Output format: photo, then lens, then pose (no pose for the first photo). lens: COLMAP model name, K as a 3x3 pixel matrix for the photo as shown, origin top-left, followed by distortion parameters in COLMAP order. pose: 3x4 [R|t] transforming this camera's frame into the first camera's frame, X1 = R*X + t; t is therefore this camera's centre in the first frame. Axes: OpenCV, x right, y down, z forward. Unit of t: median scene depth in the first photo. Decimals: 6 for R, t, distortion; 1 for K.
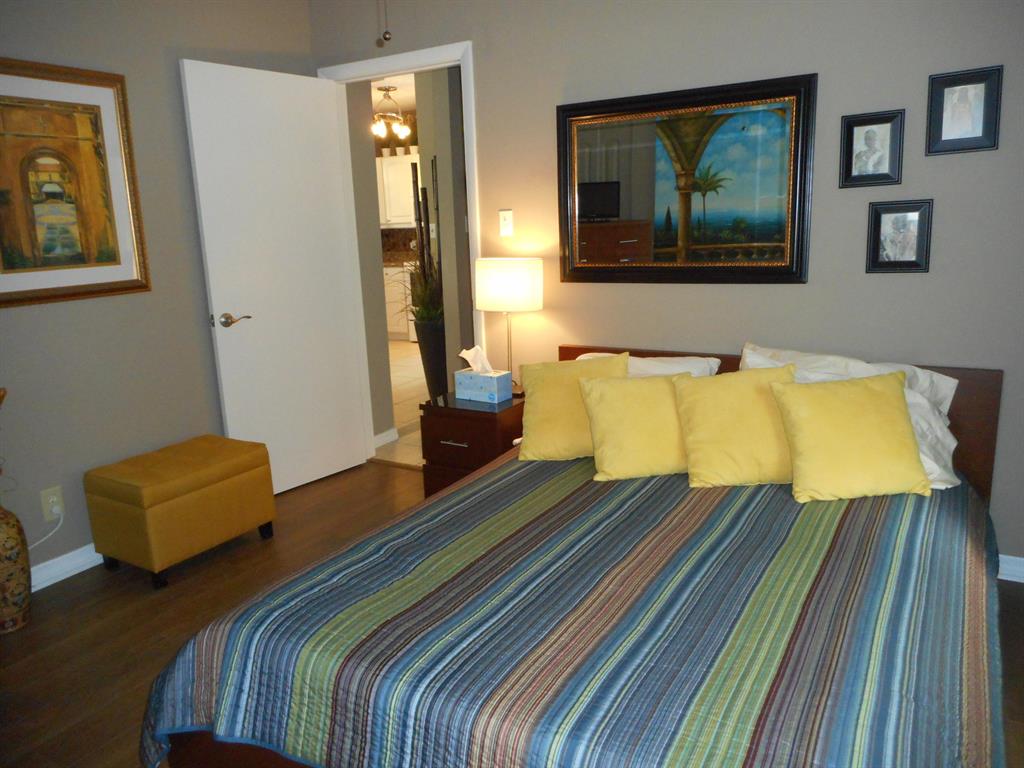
lens RADIAL K [[753.7, 0, 510.5], [0, 753.7, 386.6], [0, 0, 1]] dist [0.007020, 0.001750]
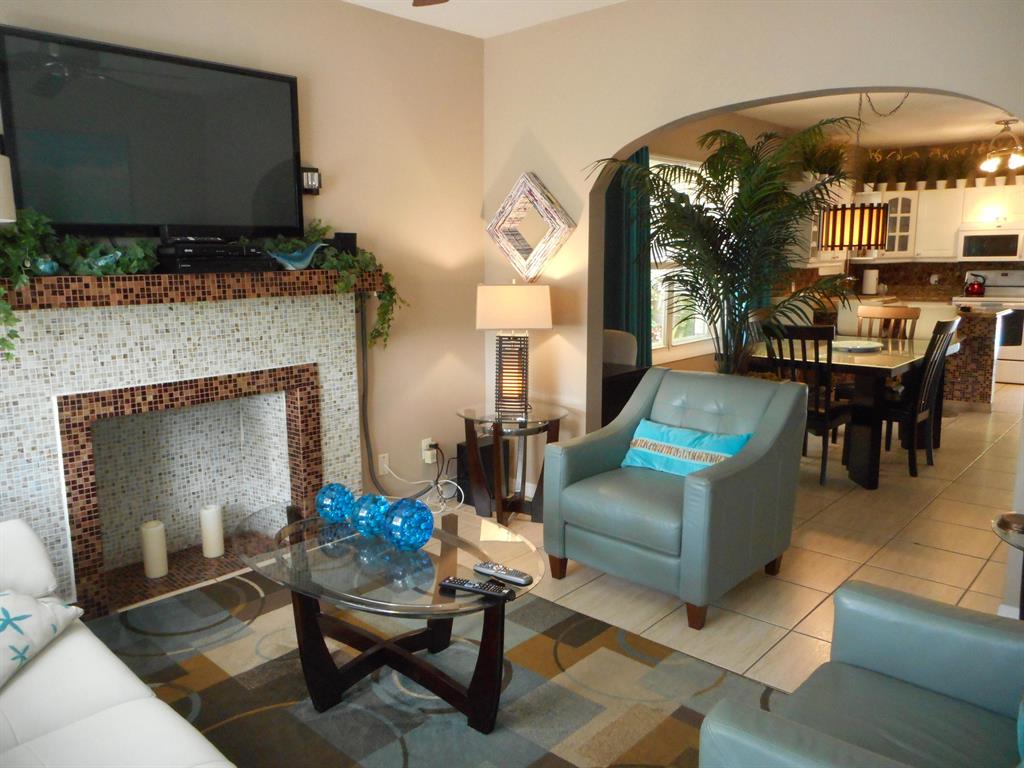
lens RADIAL K [[753.7, 0, 510.5], [0, 753.7, 386.6], [0, 0, 1]] dist [0.007020, 0.001750]
pose [[0.979339, 0.062655, -0.192276, -0.517659], [-0.069019, 0.997261, -0.026577, 0.015272], [0.190085, 0.039298, 0.980981, -0.061373]]
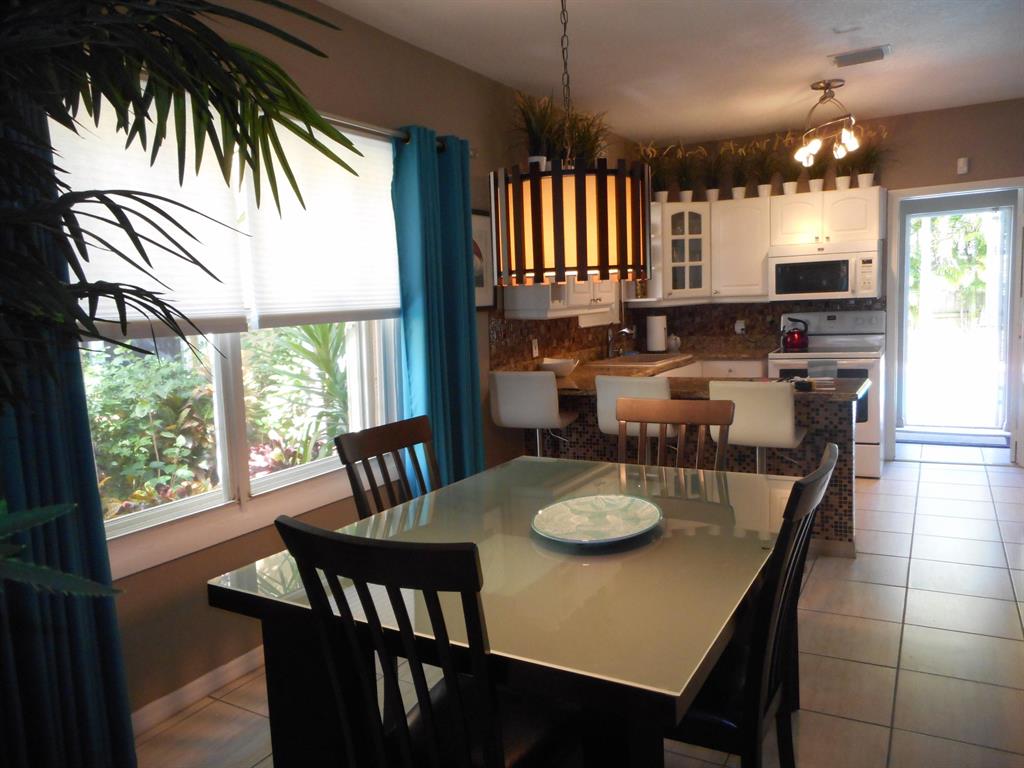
lens RADIAL K [[753.7, 0, 510.5], [0, 753.7, 386.6], [0, 0, 1]] dist [0.007020, 0.001750]
pose [[0.999666, -0.001093, 0.025825, -0.394636], [0.003545, 0.995462, -0.095093, -0.075438], [-0.025604, 0.095153, 0.995133, 0.356314]]
